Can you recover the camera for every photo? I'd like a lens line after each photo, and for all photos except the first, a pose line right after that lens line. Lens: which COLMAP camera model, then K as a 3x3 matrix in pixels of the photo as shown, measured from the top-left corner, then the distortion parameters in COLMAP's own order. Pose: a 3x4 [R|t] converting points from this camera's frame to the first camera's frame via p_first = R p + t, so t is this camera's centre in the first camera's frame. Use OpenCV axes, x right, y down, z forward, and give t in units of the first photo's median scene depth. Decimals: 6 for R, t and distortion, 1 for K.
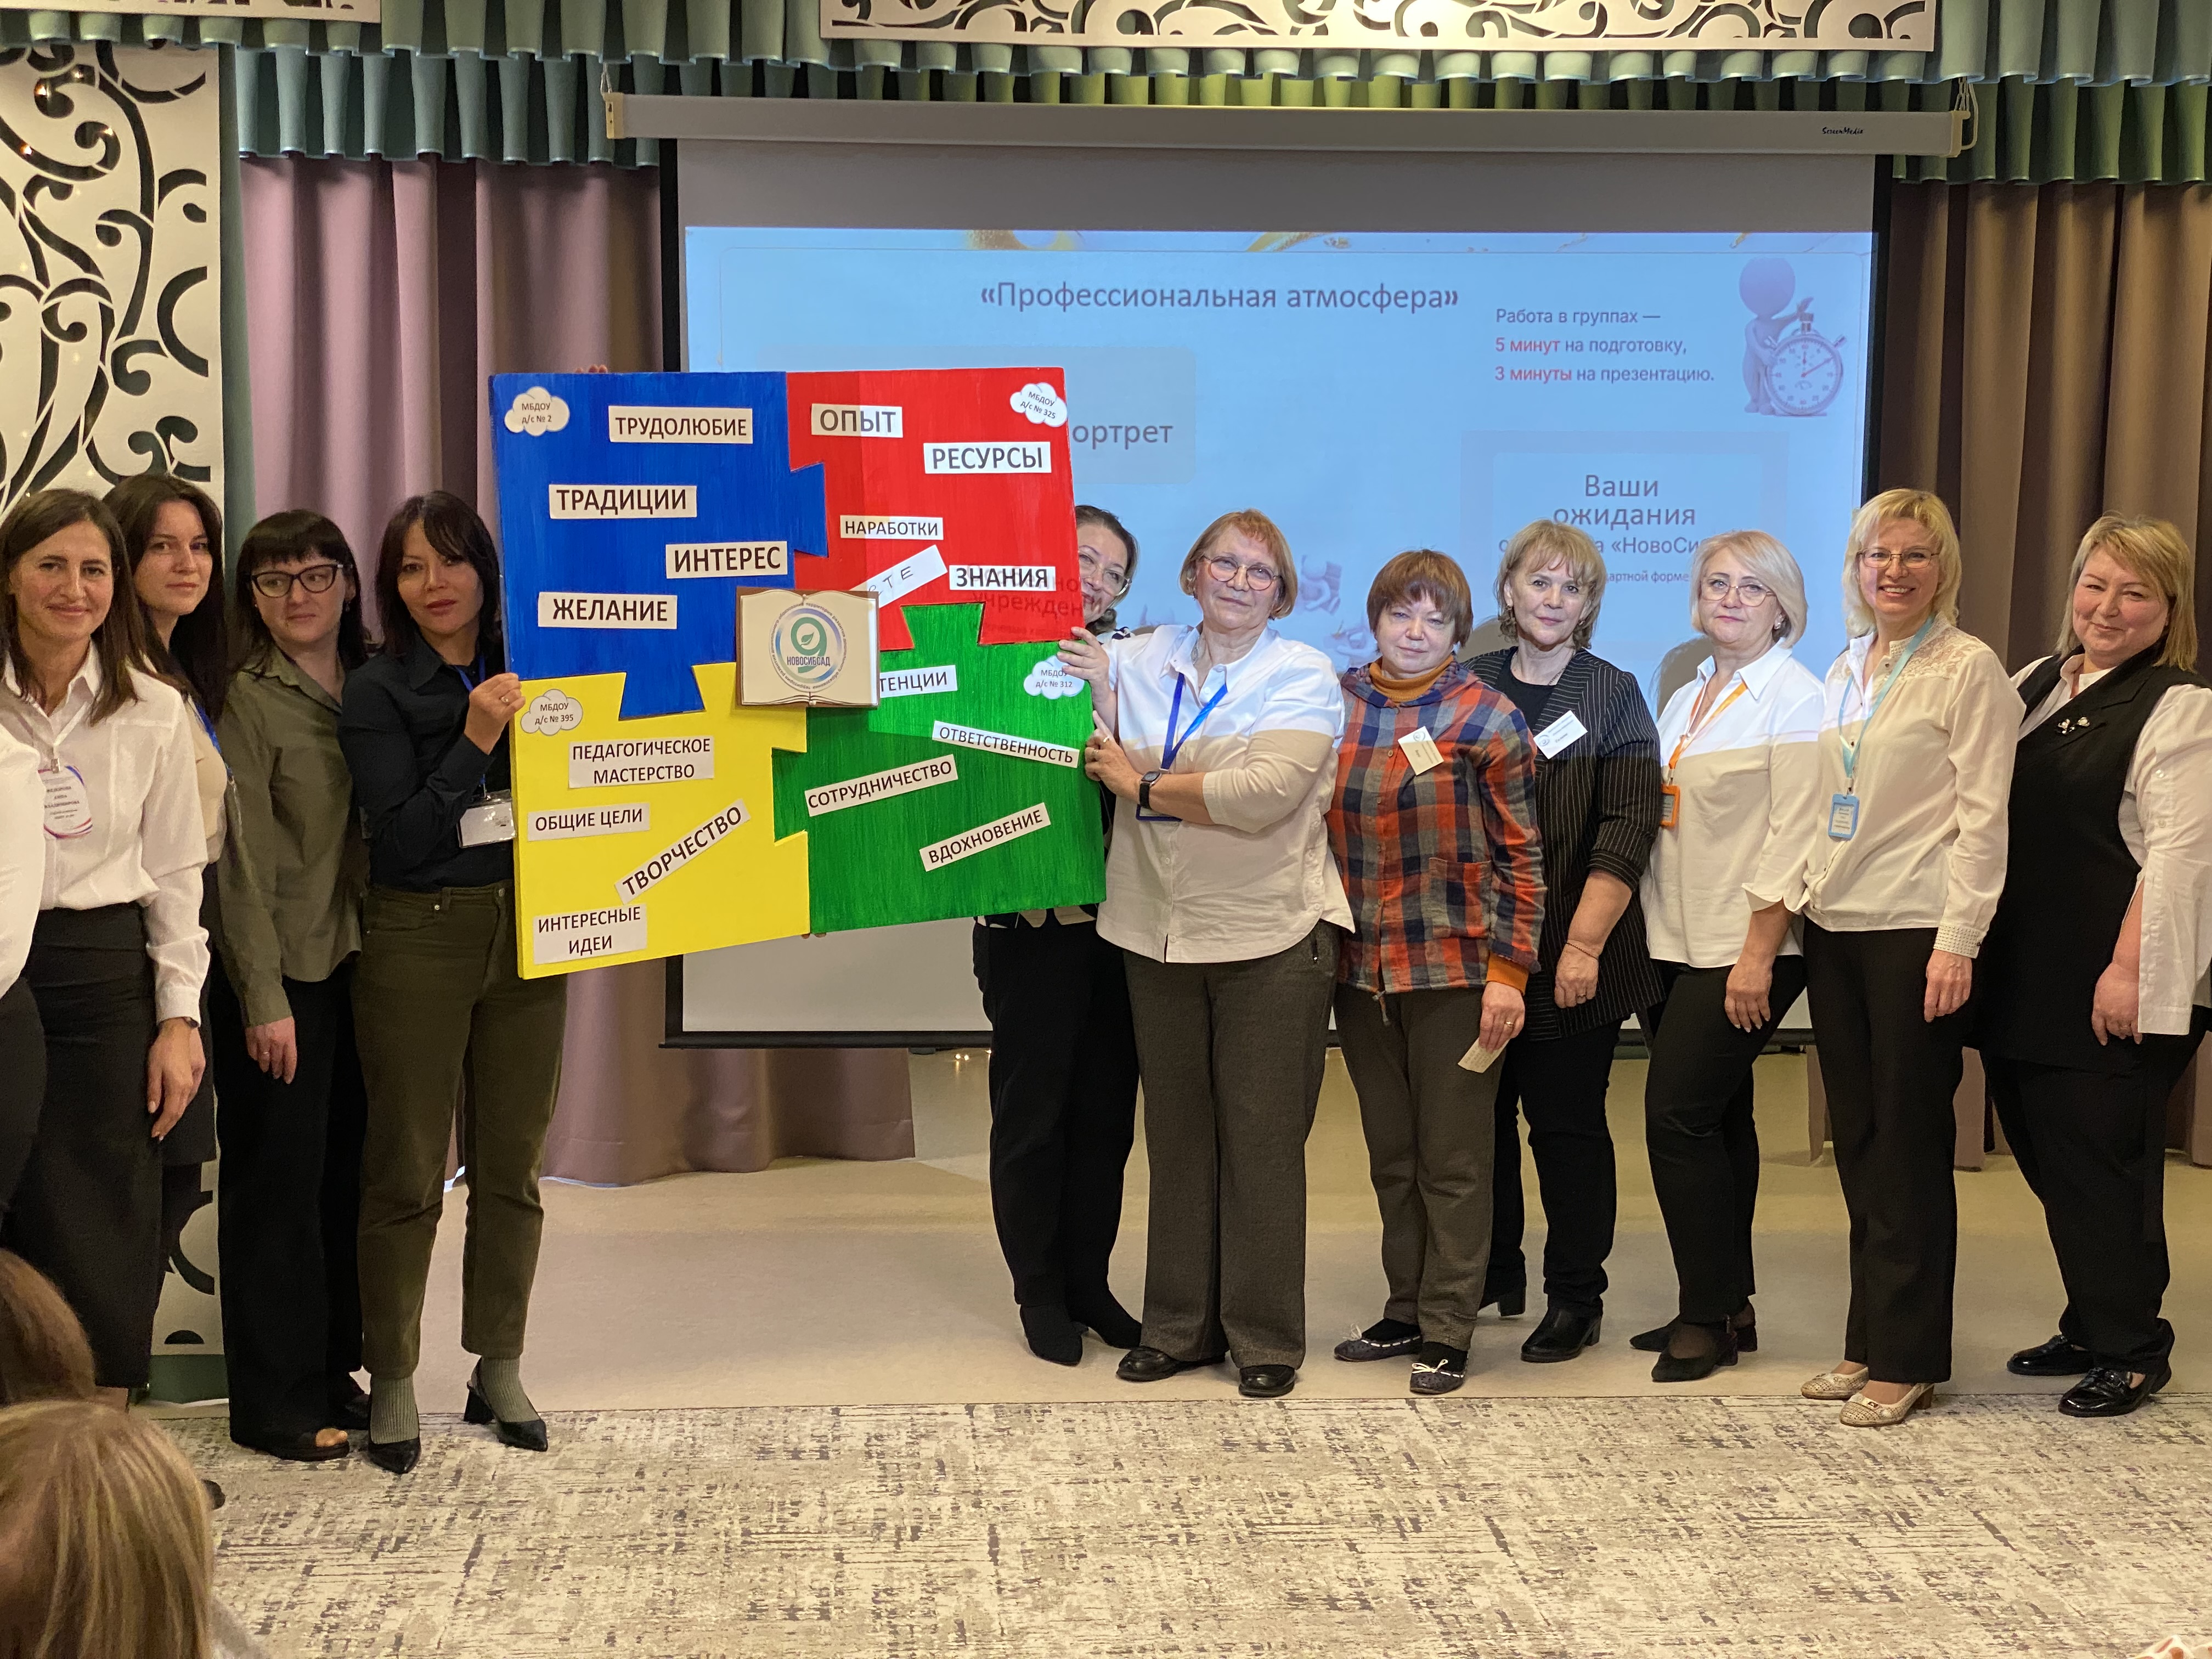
lens RADIAL K [[3303.9, 0, 1106.6], [0, 3303.9, 822.3], [0, 0, 1]] dist [0.101193, 0.000000]
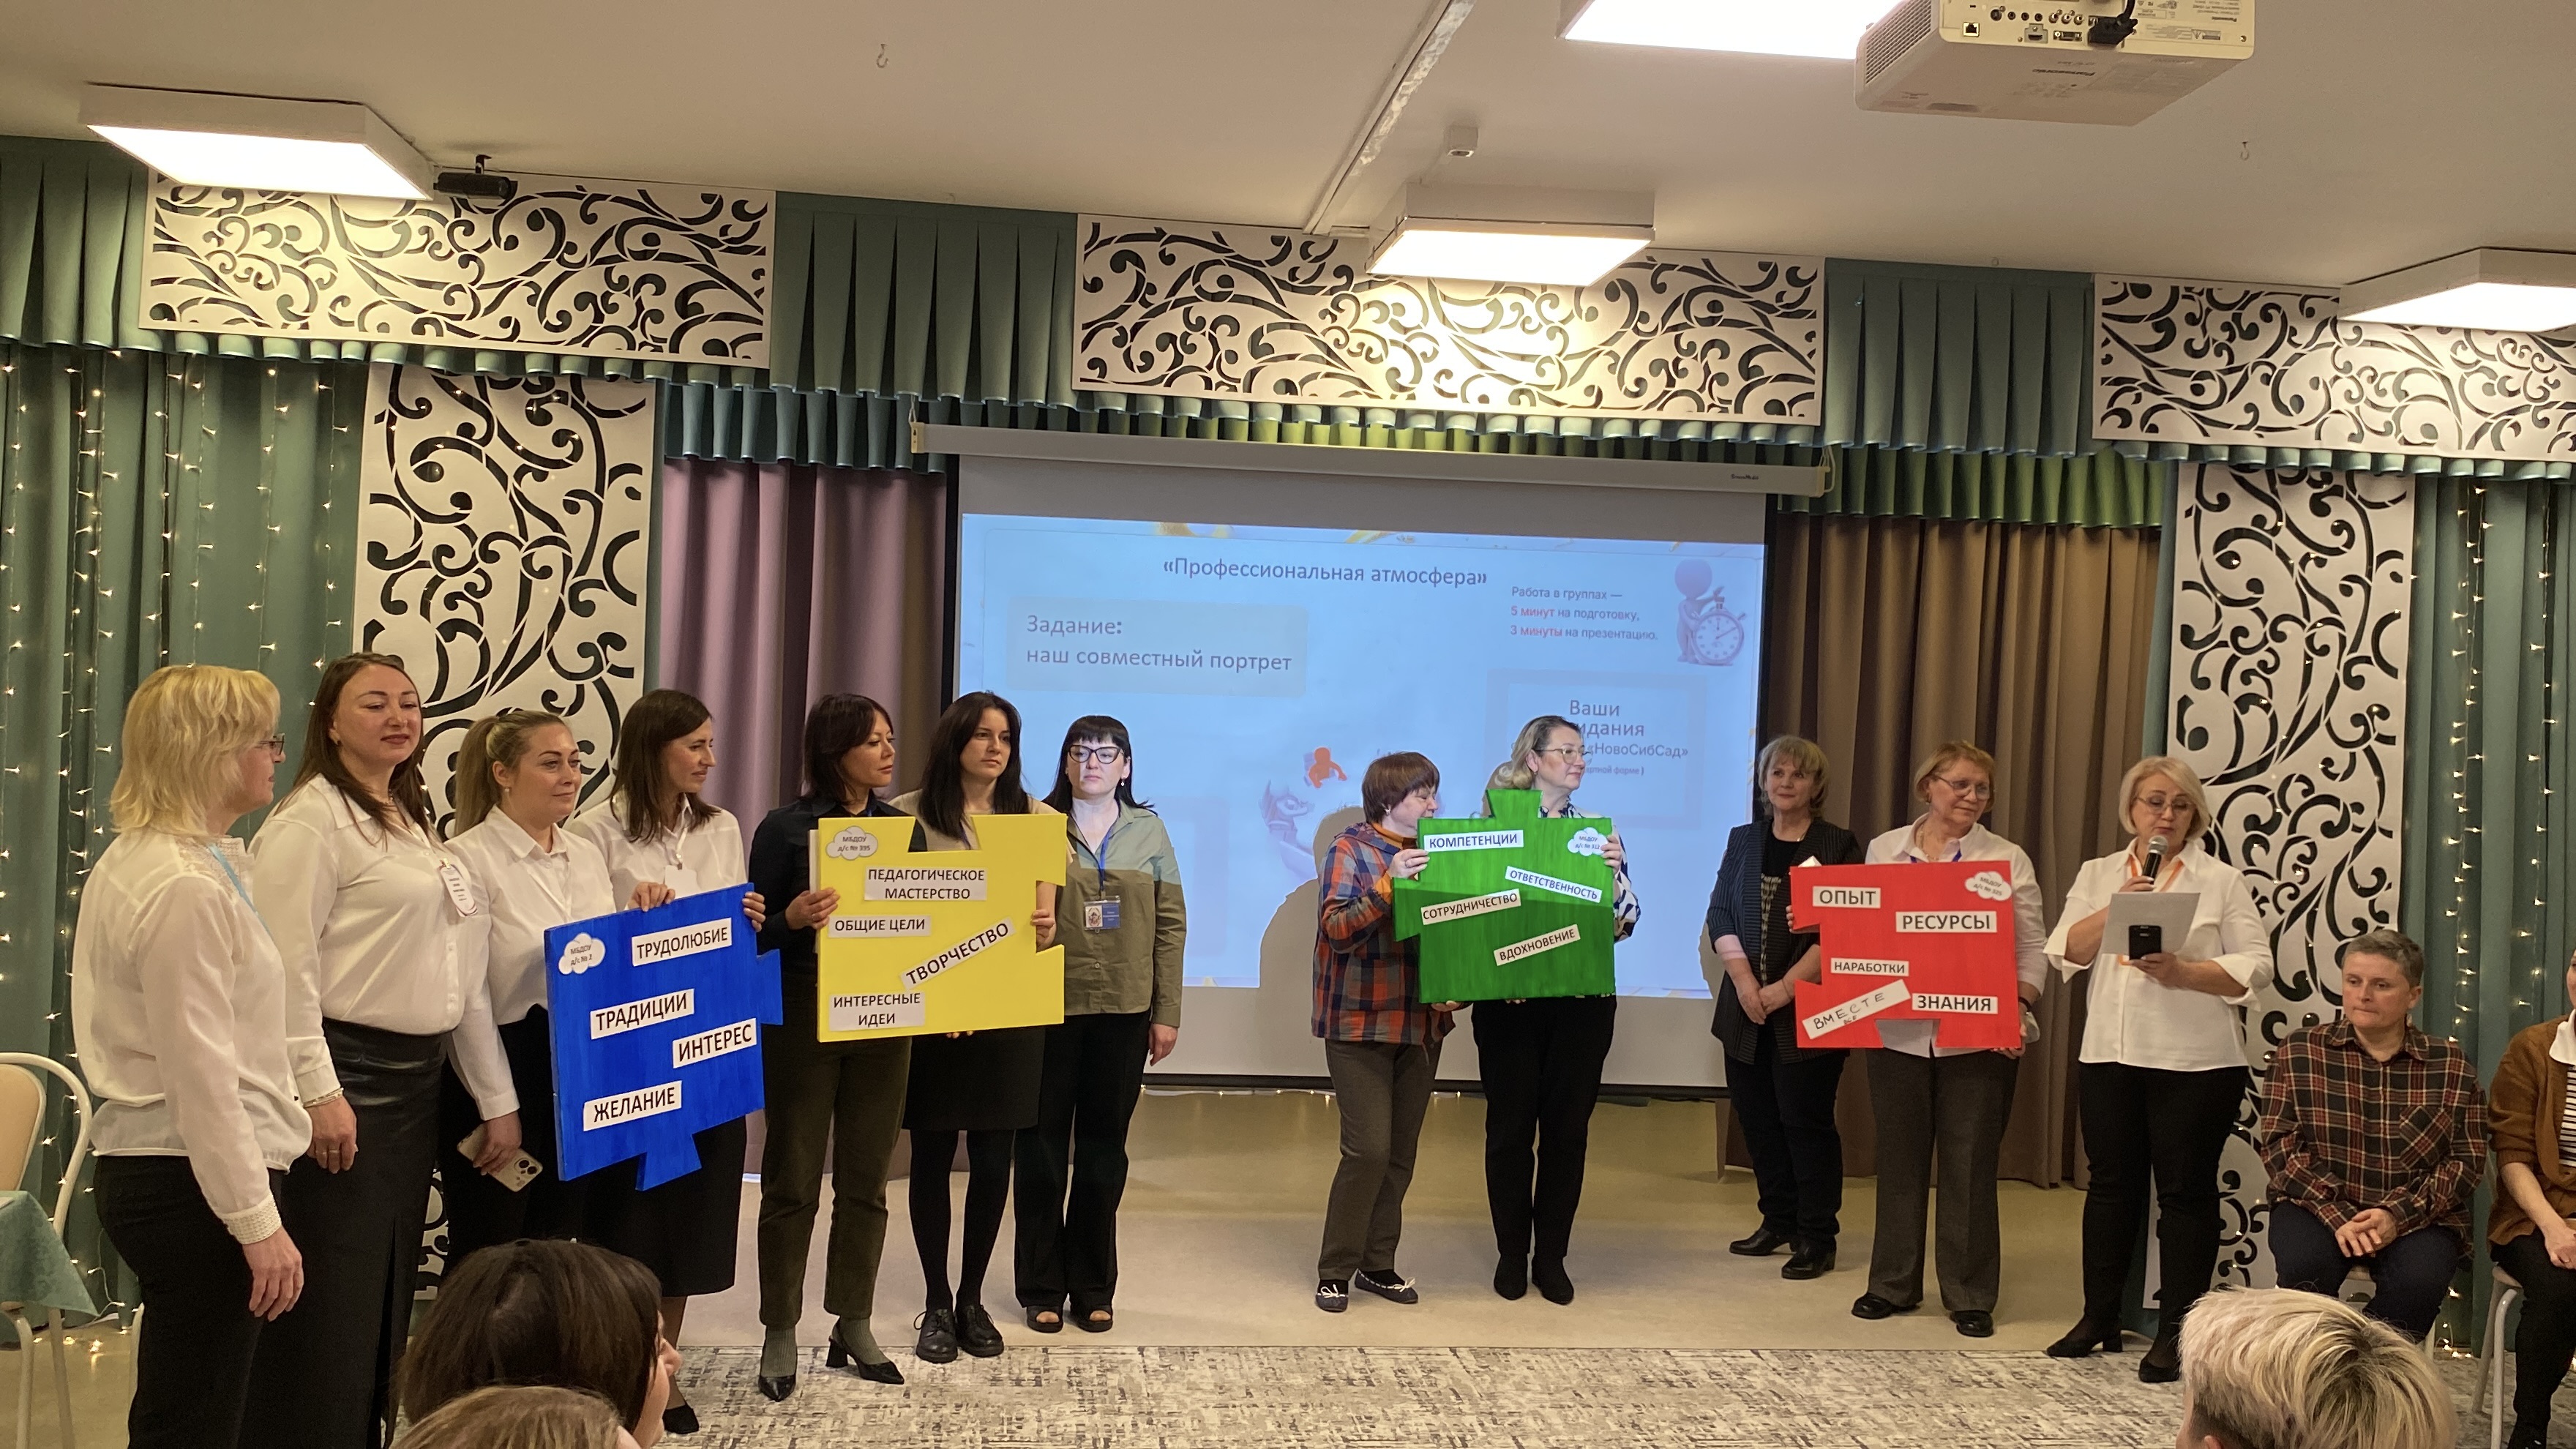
lens RADIAL K [[2229.7, 0, 1290.6], [0, 2229.7, 722.0], [0, 0, 1]] dist [0.108221, -0.234275]
pose [[0.998649, 0.029355, 0.042868, -0.027093], [-0.025352, 0.995517, -0.091117, -0.002560], [-0.045351, 0.089907, 0.994917, 0.027430]]
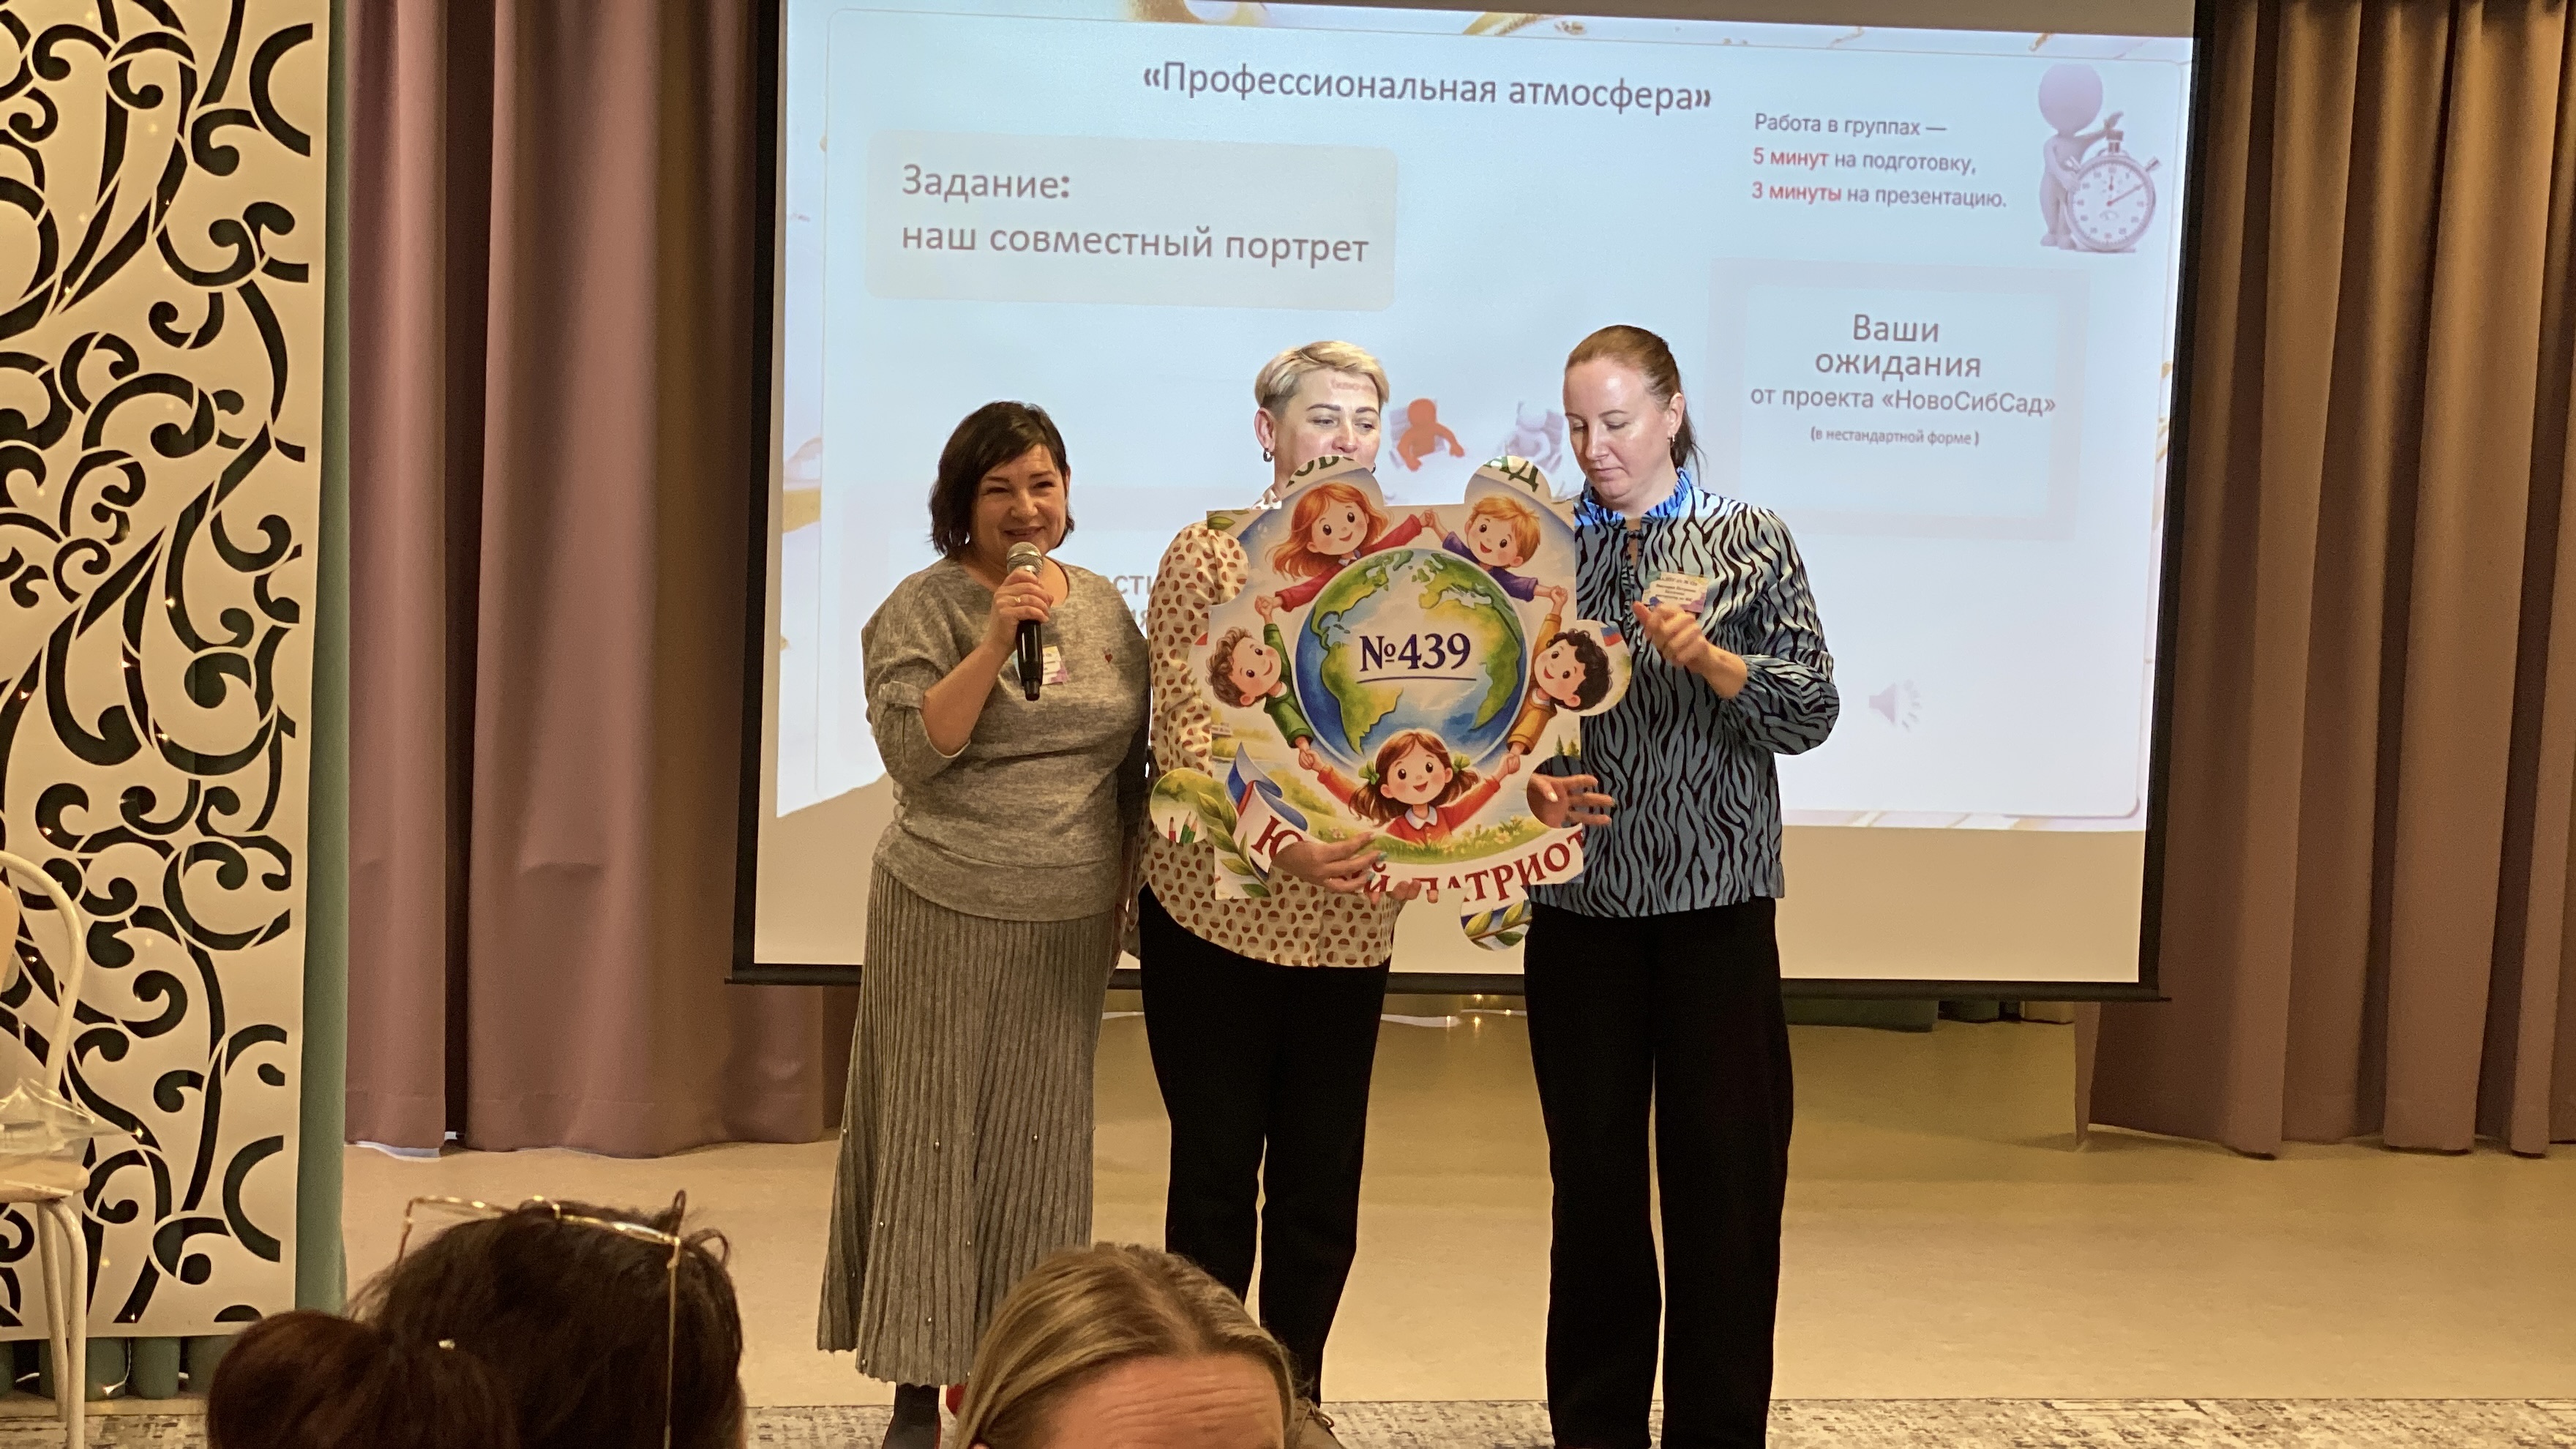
lens RADIAL K [[4454.2, 0, 1308.1], [0, 4454.2, 726.3], [0, 0, 1]] dist [0.132159, 0.000000]
pose [[0.994844, 0.019473, 0.099526, -0.129172], [-0.019101, 0.999807, -0.004692, 0.008805], [-0.099599, 0.002767, 0.995024, -0.136282]]
